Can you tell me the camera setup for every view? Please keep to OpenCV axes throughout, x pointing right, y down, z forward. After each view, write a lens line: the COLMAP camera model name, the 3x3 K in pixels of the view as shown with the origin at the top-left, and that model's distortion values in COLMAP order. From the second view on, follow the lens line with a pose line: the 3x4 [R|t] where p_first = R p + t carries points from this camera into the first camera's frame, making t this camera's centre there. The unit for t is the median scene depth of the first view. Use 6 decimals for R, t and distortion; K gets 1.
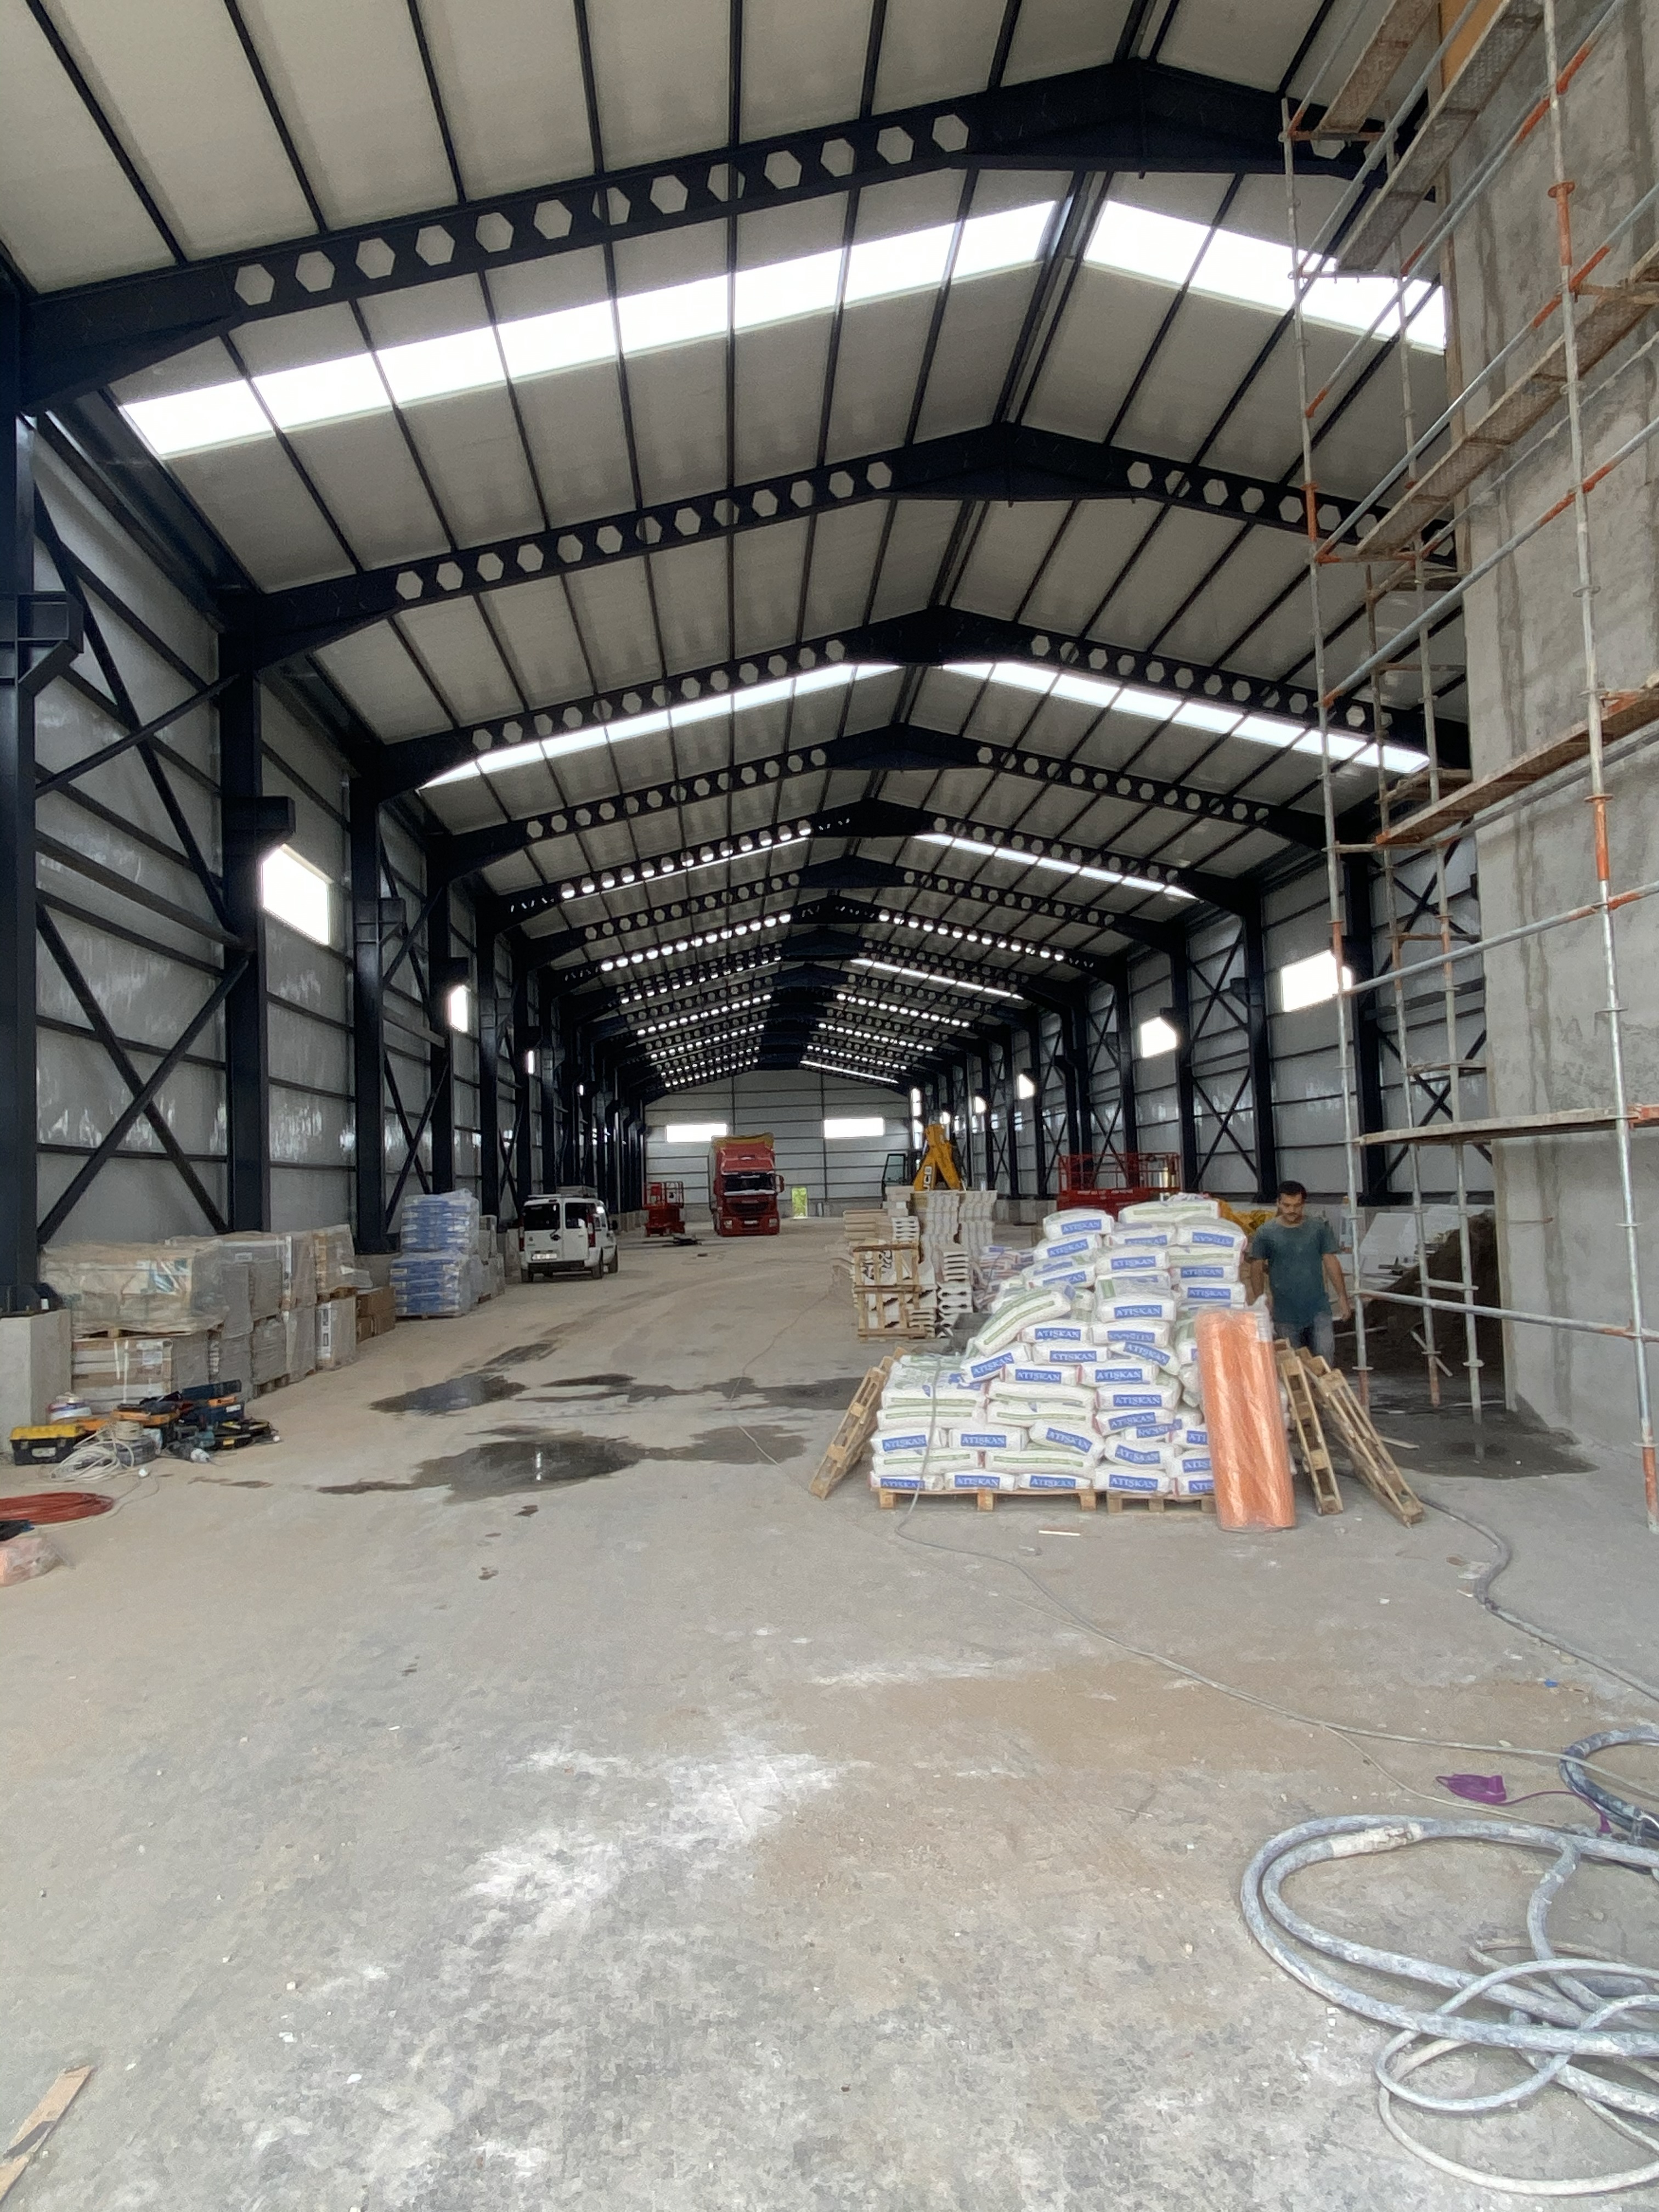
lens RADIAL K [[1490.9, 0, 840.2], [0, 1490.9, 1091.6], [0, 0, 1]] dist [0.107235, -0.147944]
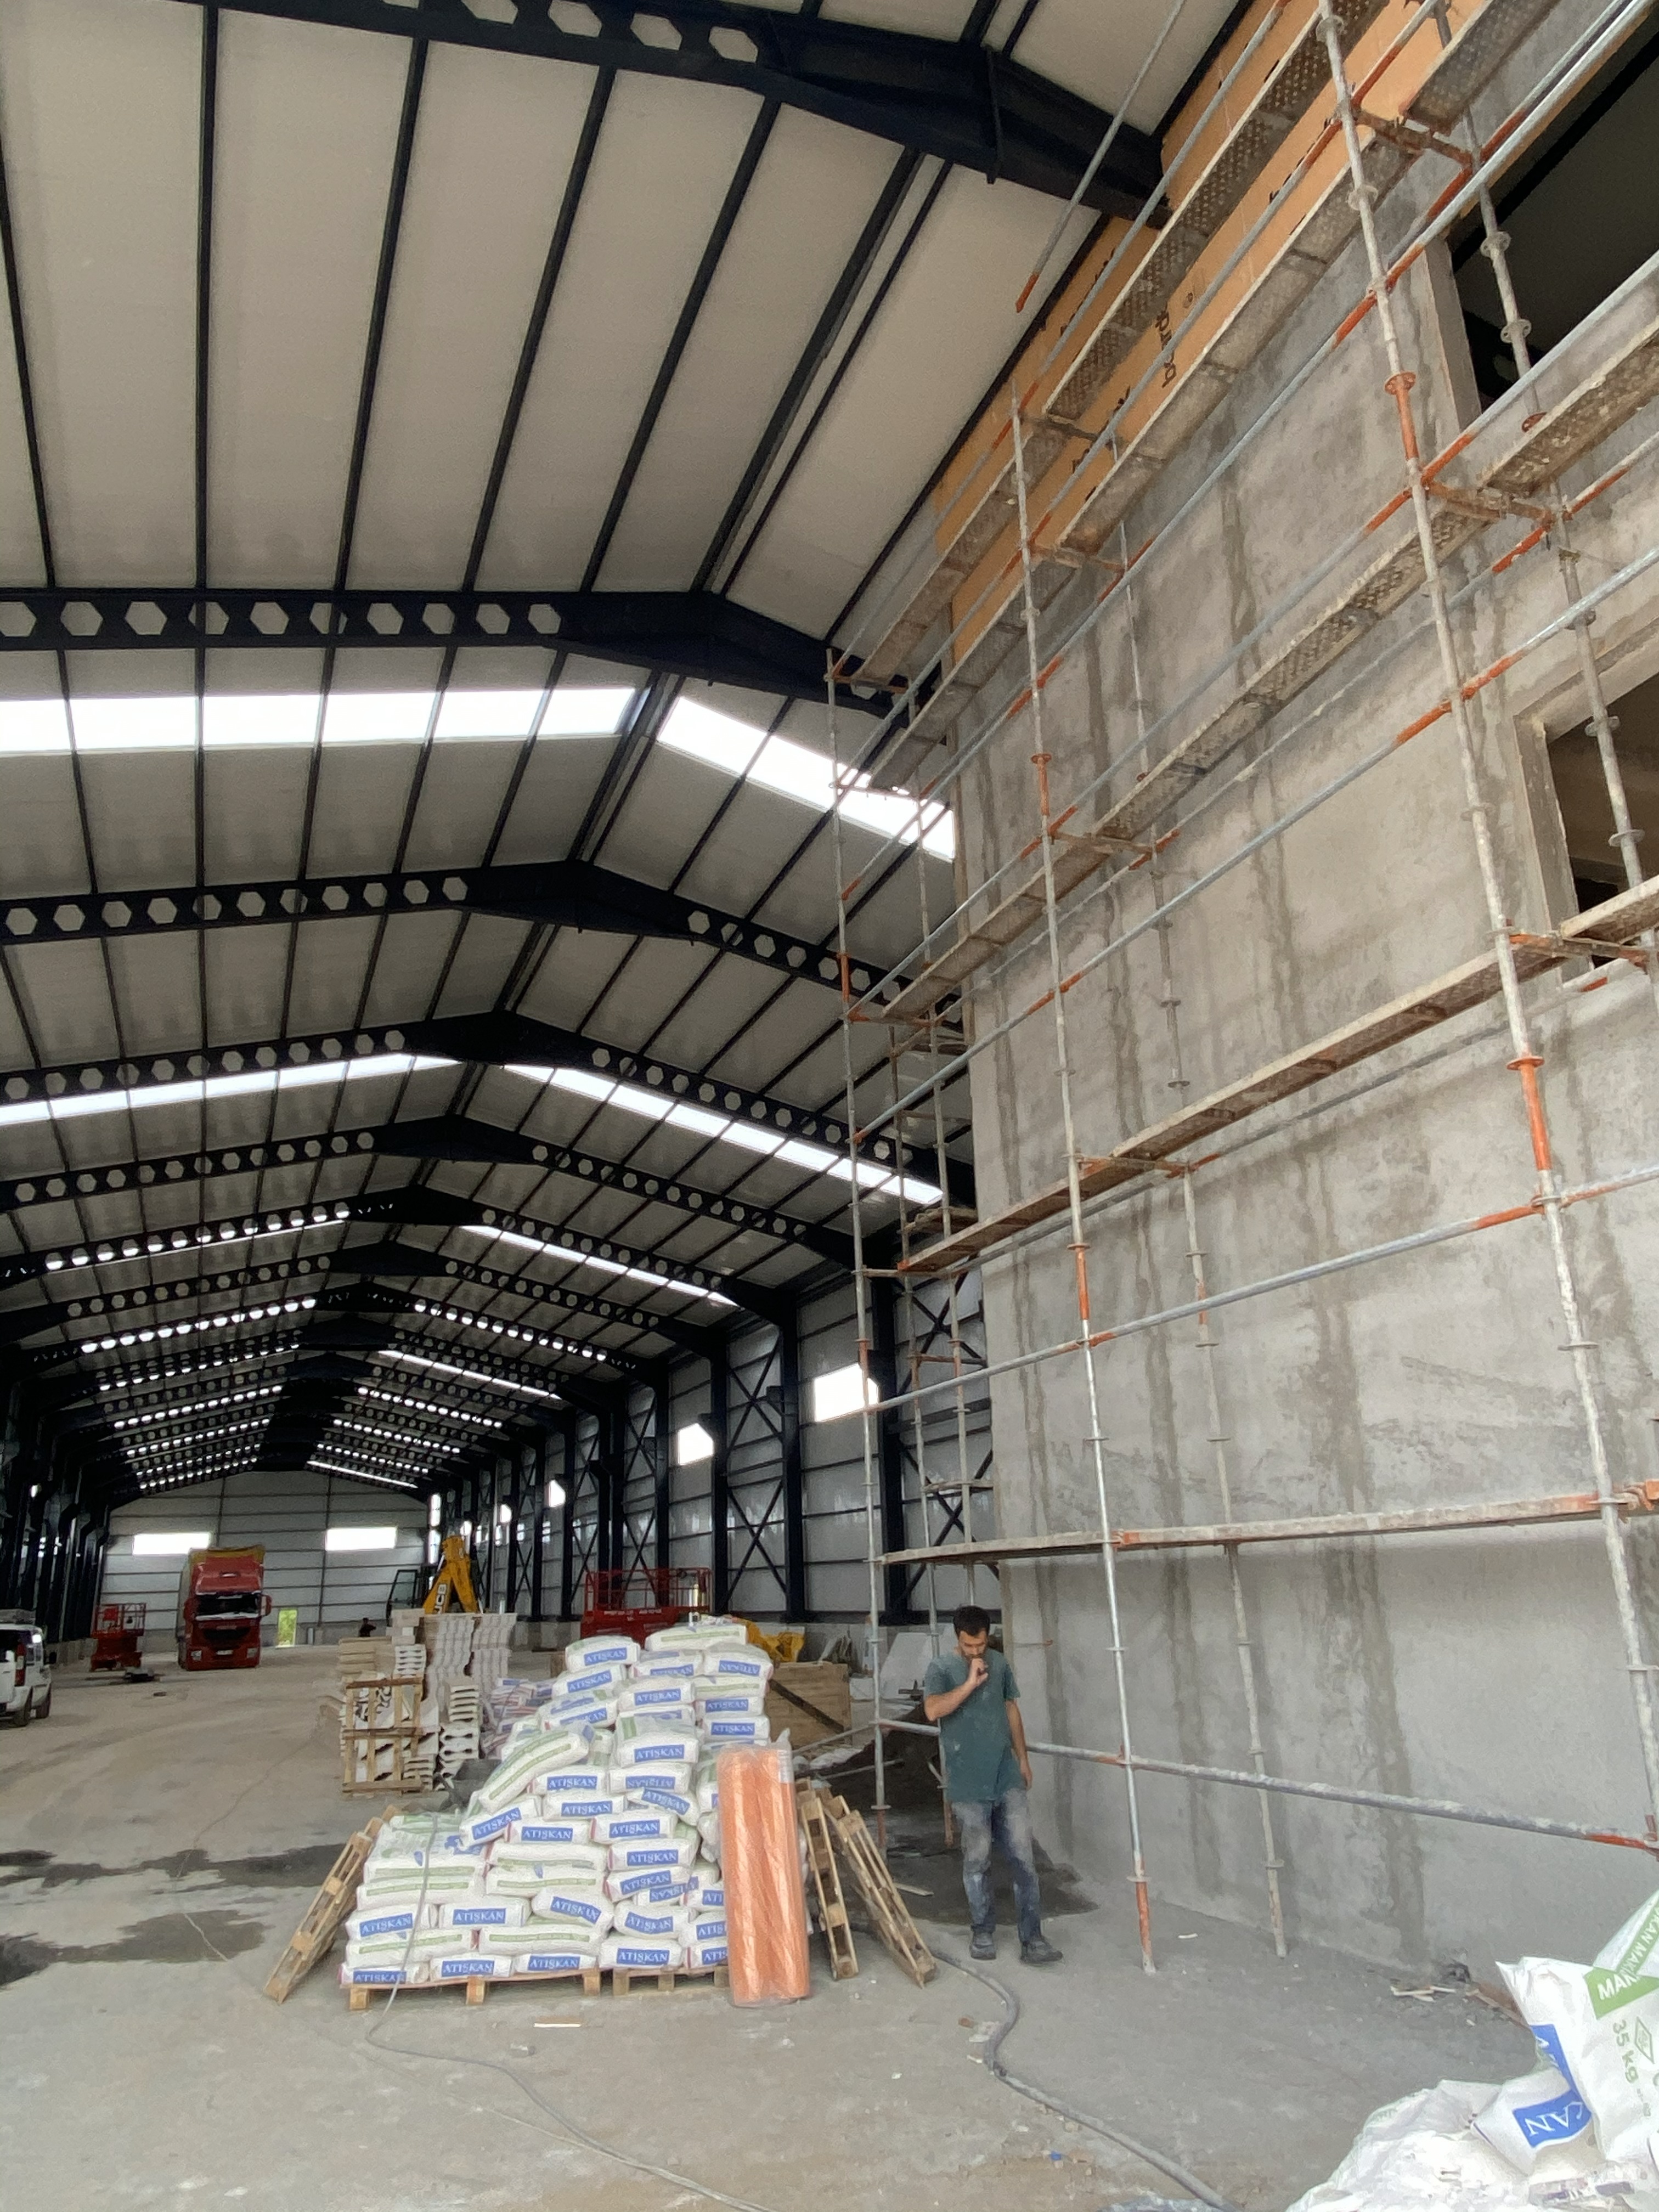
lens RADIAL K [[1490.9, 0, 840.2], [0, 1490.9, 1091.6], [0, 0, 1]] dist [0.107235, -0.147944]
pose [[0.954091, 0.096300, 0.283614, -0.000922], [-0.018805, 0.964295, -0.264161, -0.001537], [-0.298926, 0.246700, 0.921836, -0.004585]]
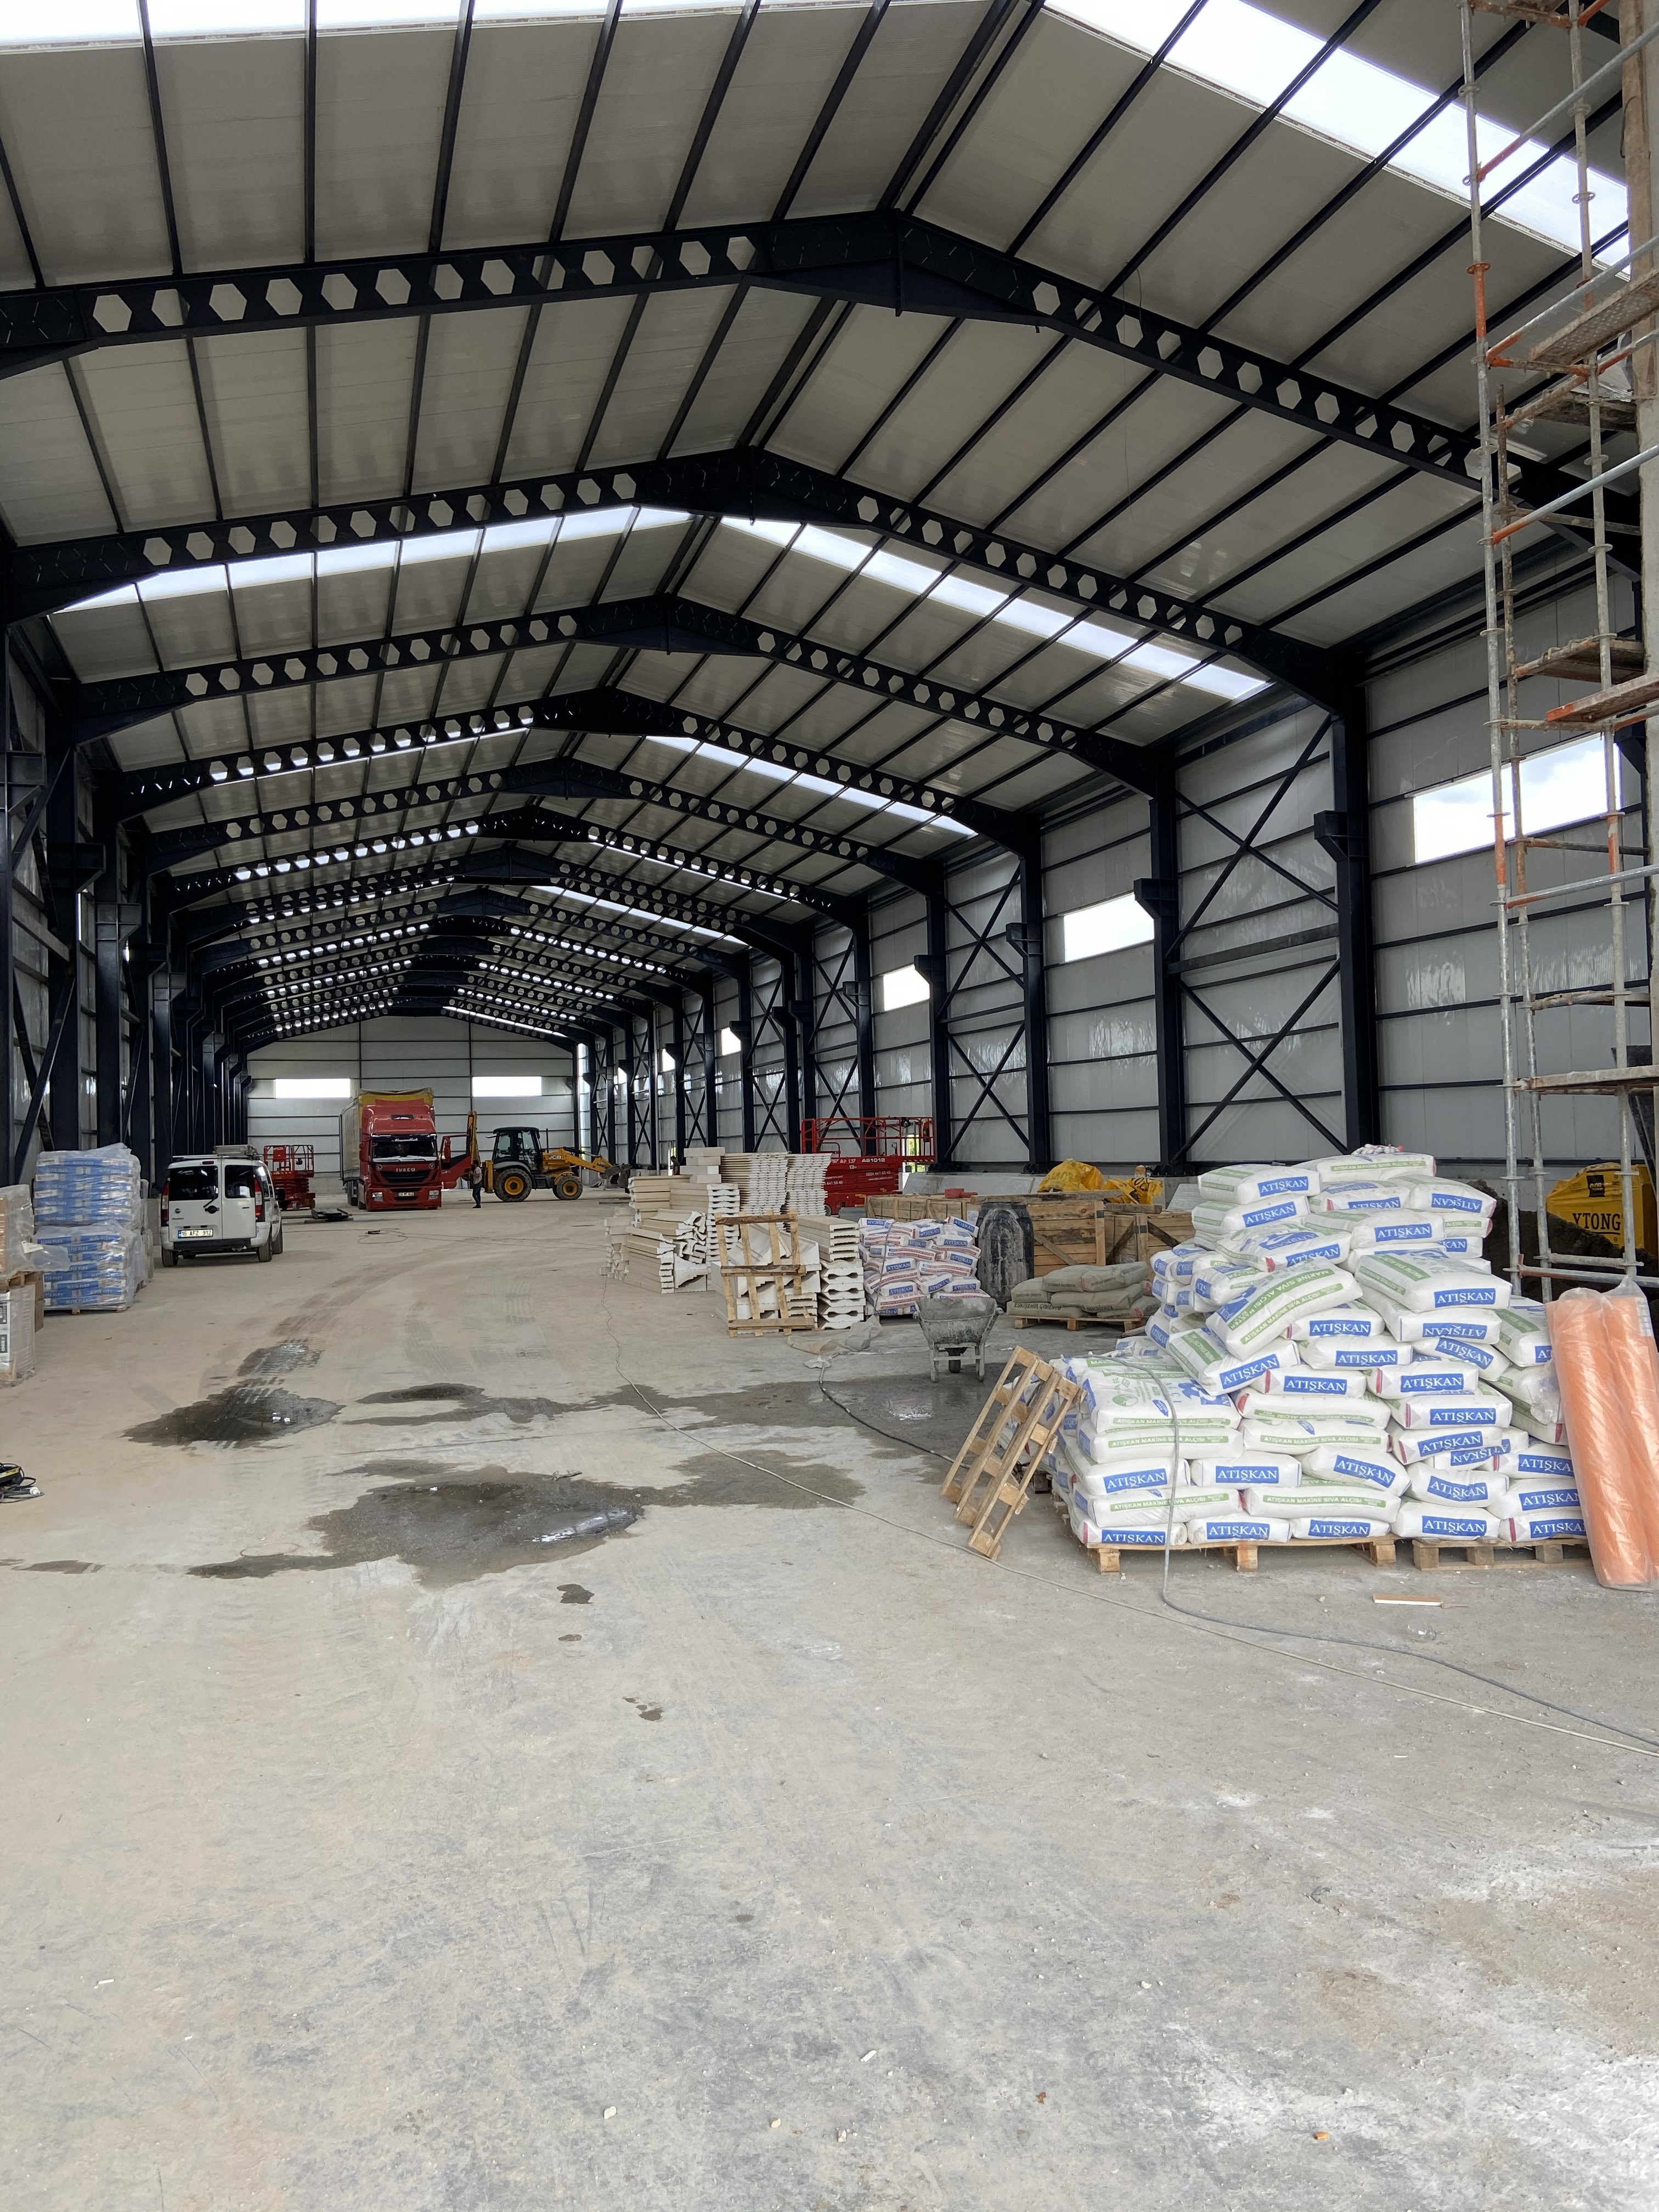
lens RADIAL K [[1663.7, 0, 864.6], [0, 1663.7, 1098.3], [0, 0, 1]] dist [0.117759, -0.149463]
pose [[0.972356, 0.019727, 0.232667, -0.090468], [-0.026213, 0.999348, 0.024817, 0.011267], [-0.232026, -0.030230, 0.972240, 0.082915]]
